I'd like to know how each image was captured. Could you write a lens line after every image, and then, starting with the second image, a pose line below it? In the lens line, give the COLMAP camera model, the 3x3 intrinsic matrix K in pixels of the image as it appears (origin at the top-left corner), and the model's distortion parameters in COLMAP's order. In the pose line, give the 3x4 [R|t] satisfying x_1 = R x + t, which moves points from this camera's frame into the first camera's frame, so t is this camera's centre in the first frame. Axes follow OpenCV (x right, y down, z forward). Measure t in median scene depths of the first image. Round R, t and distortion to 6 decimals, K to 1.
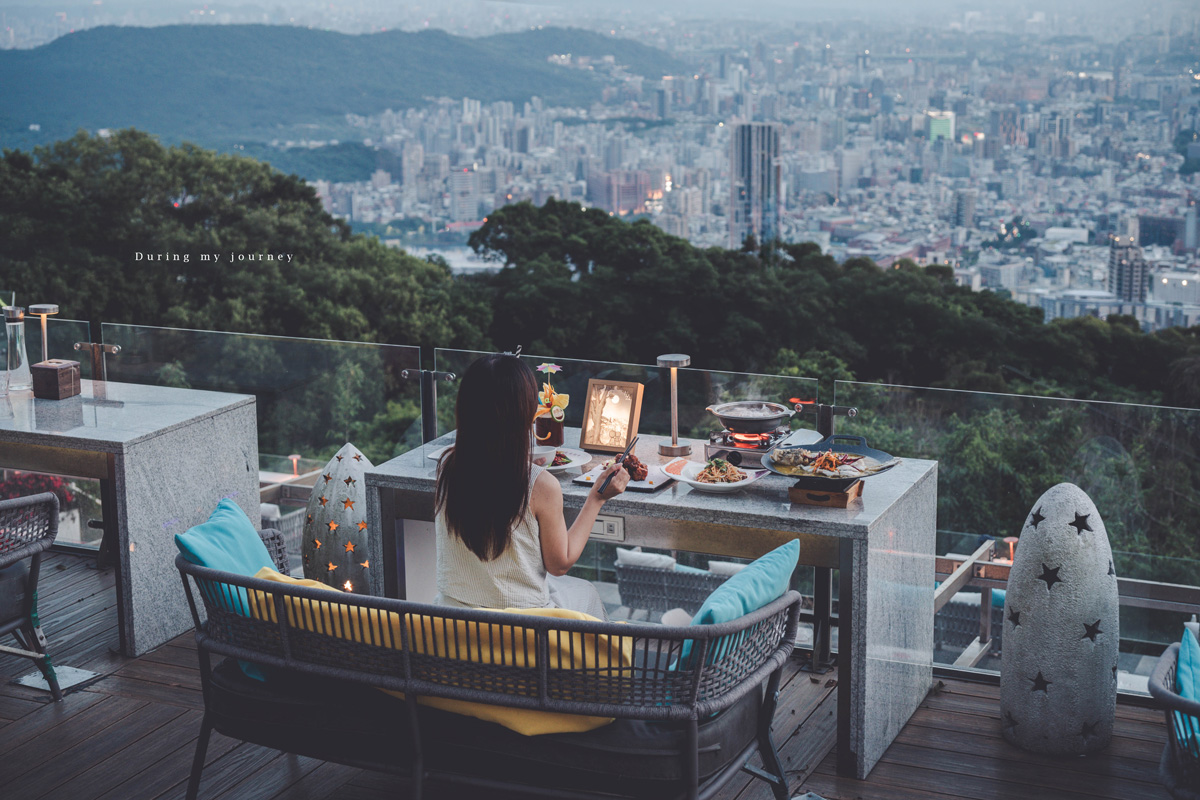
lens RADIAL K [[2009.4, 0, 600.0], [0, 2009.4, 400.0], [0, 0, 1]] dist [-0.012337, 0.092401]
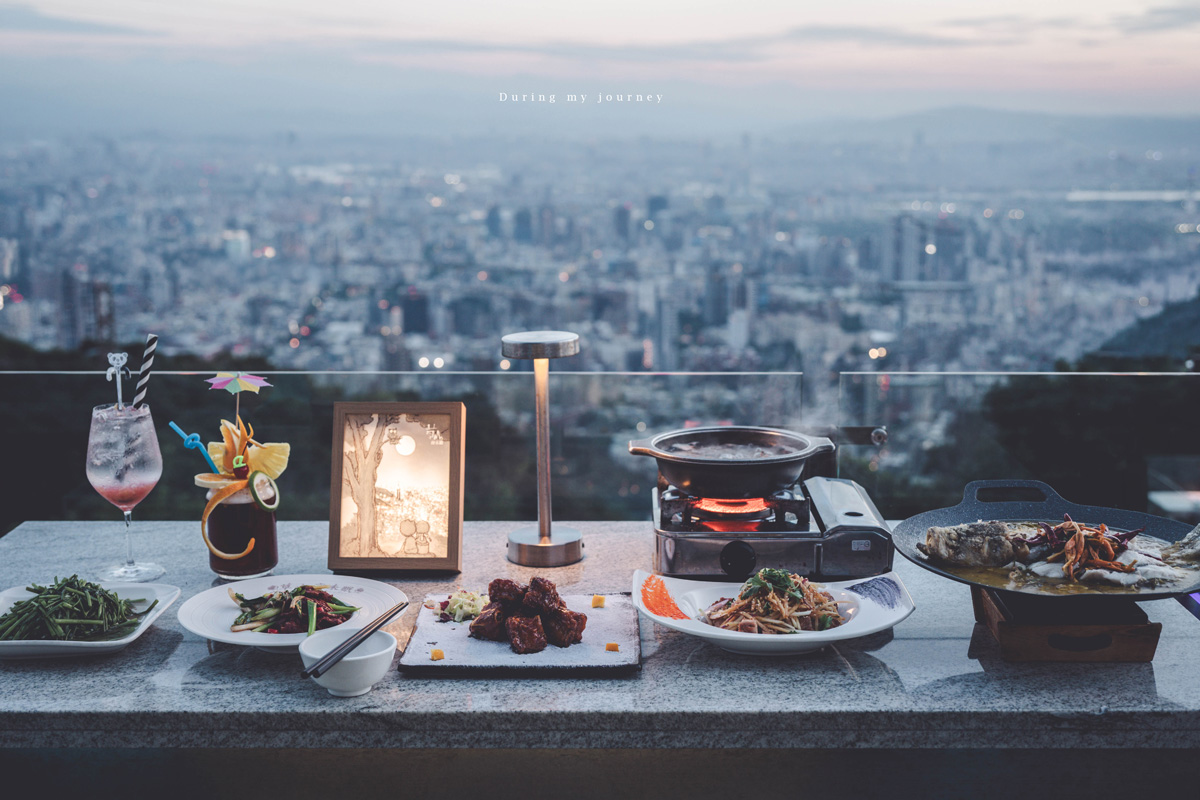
lens RADIAL K [[1554.8, 0, 600.0], [0, 1554.8, 400.0], [0, 0, 1]] dist [-0.020015, -0.028936]
pose [[0.915148, -0.060318, 0.398581, -0.084300], [0.077951, 0.996559, -0.028166, 0.002449], [-0.395510, 0.056846, 0.916701, 0.676482]]
